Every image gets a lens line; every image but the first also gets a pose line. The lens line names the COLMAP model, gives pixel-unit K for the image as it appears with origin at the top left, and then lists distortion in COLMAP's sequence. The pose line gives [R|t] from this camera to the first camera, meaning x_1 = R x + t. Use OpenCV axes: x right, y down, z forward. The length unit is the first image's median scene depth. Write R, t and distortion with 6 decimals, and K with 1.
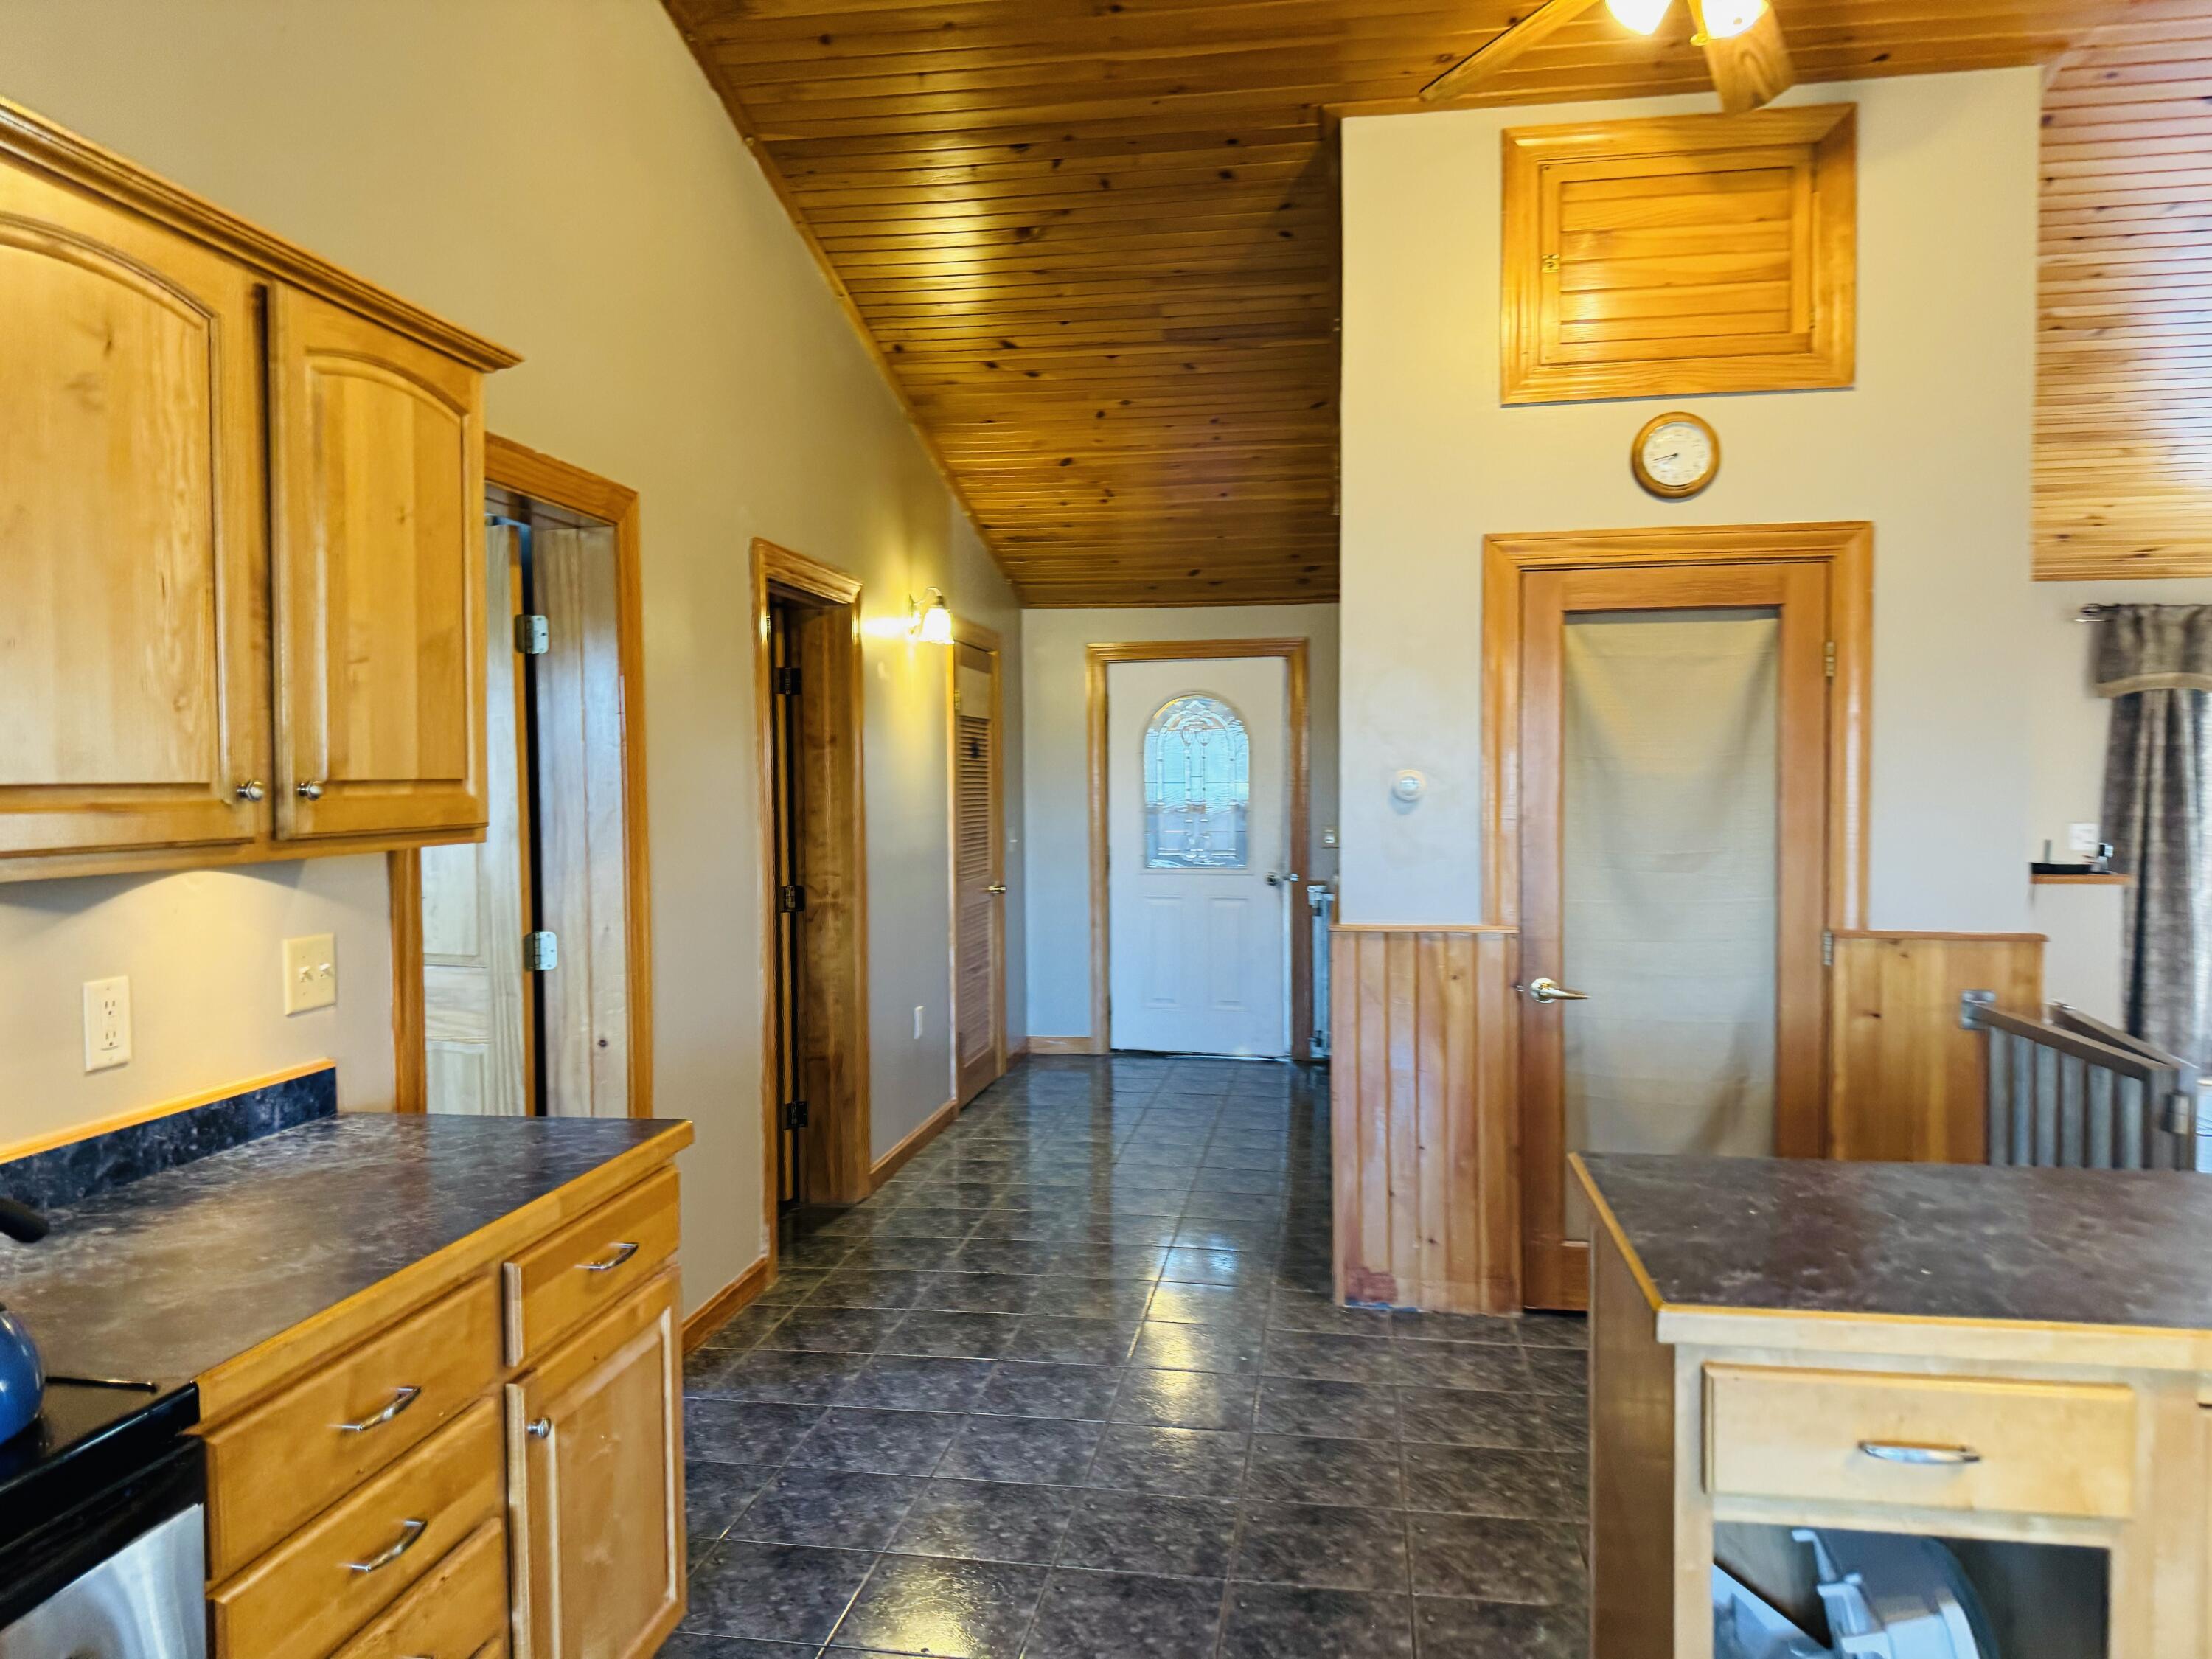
lens RADIAL K [[1553.6, 0, 1110.0], [0, 1553.6, 826.9], [0, 0, 1]] dist [0.030191, -0.000696]
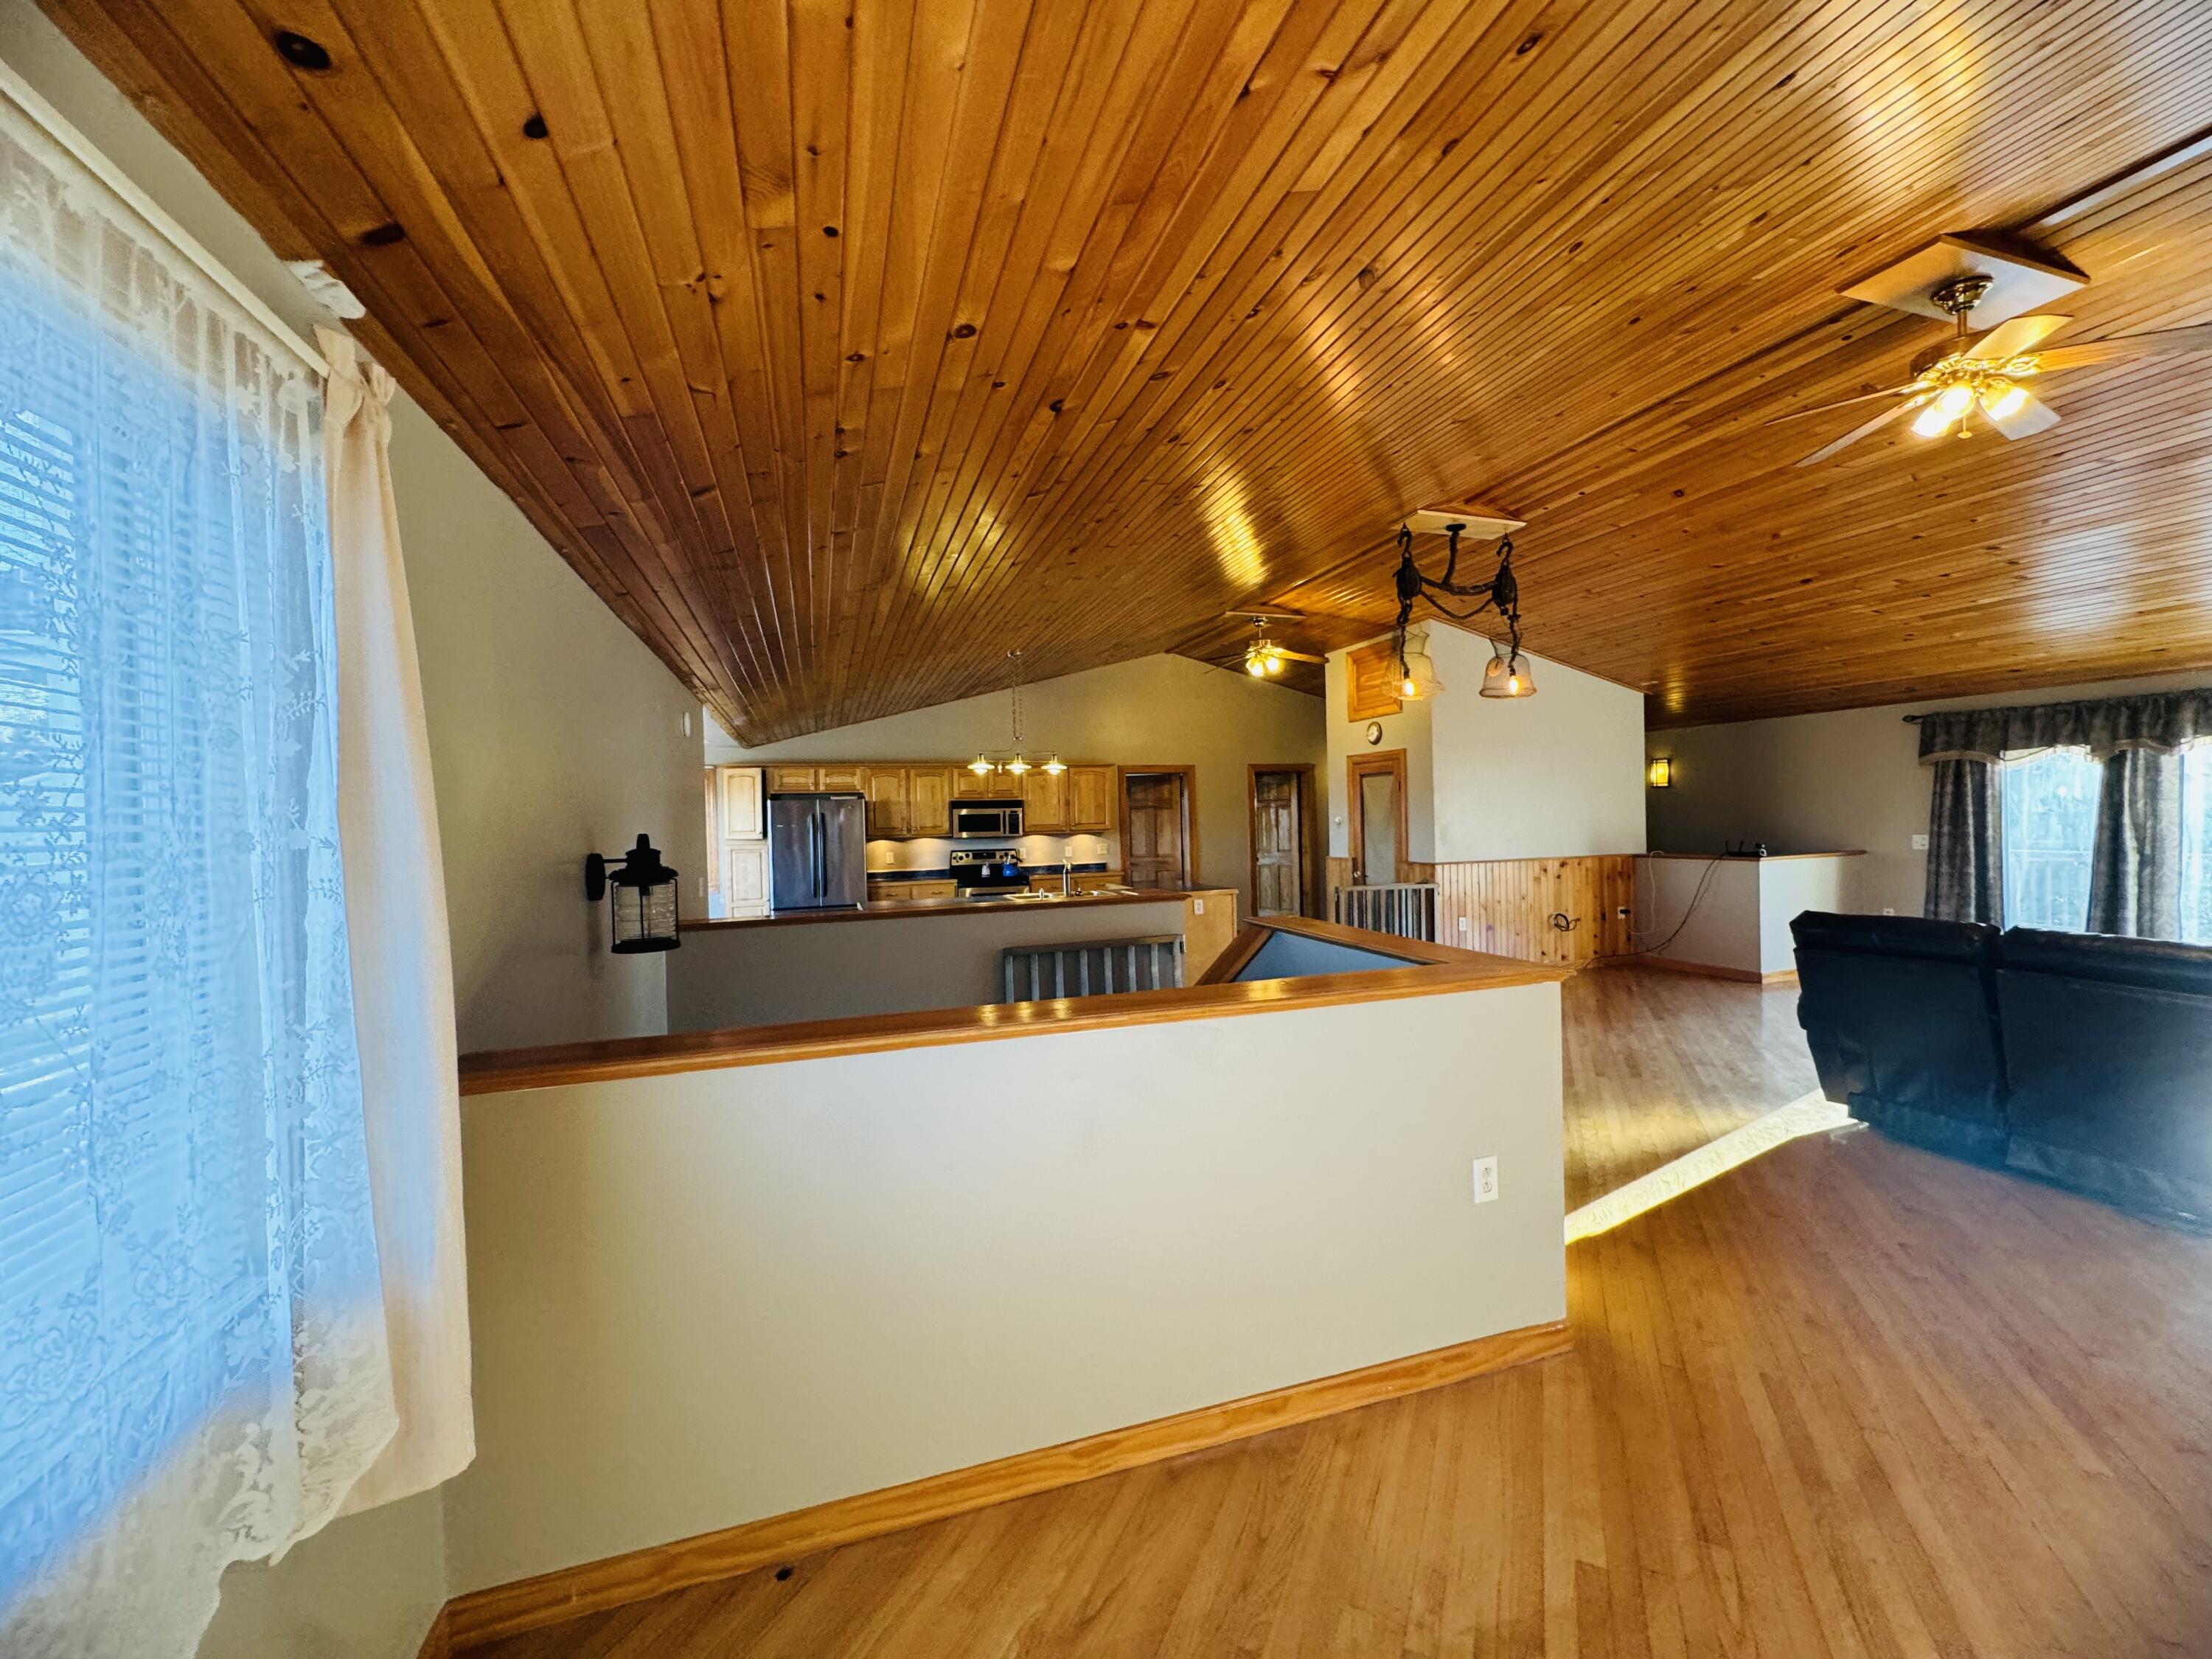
lens RADIAL K [[876.3, 0, 1108.6], [0, 876.3, 833.0], [0, 0, 1]] dist [-0.001162, -0.000057]
pose [[0.463225, 0.006965, -0.886214, 3.121071], [-0.009645, 0.999950, 0.002818, 0.004834], [0.886188, 0.007243, 0.463268, -0.857440]]
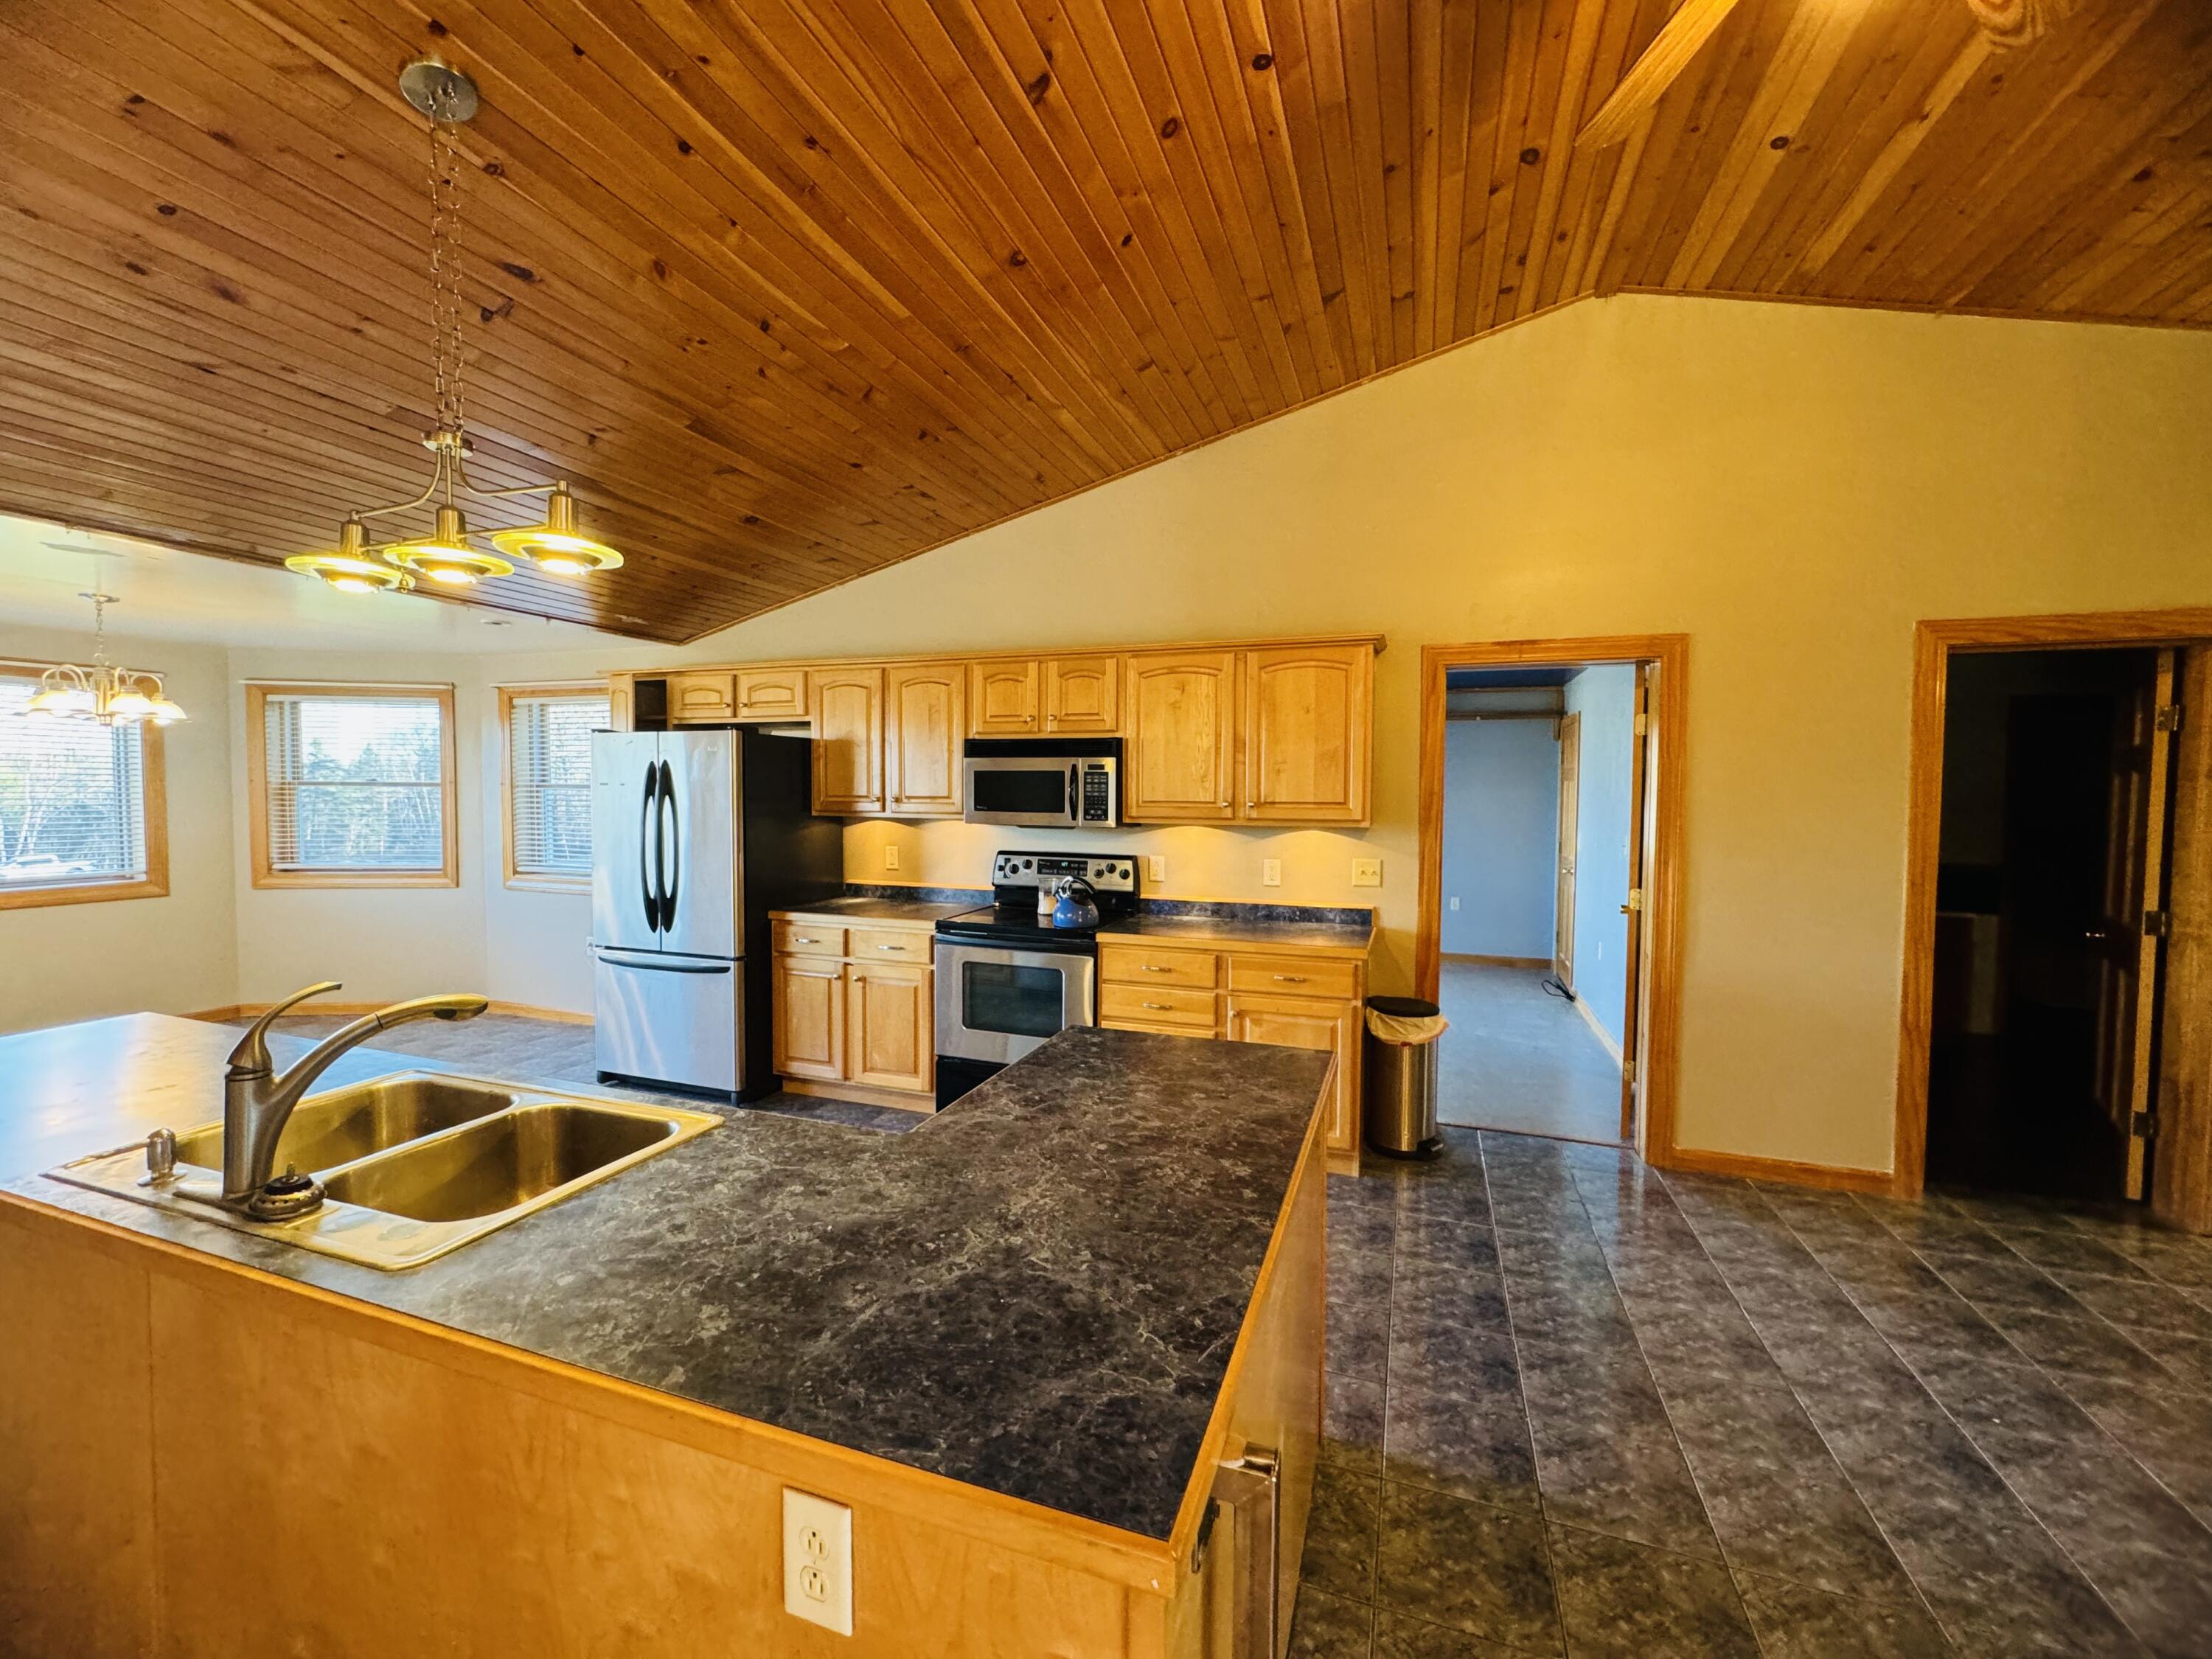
lens RADIAL K [[876.3, 0, 1108.6], [0, 876.3, 833.0], [0, 0, 1]] dist [-0.001162, -0.000057]
pose [[-0.170658, 0.047498, -0.984185, 1.084469], [-0.040776, 0.997641, 0.055218, -0.042180], [0.984486, 0.049555, -0.168319, 0.834922]]
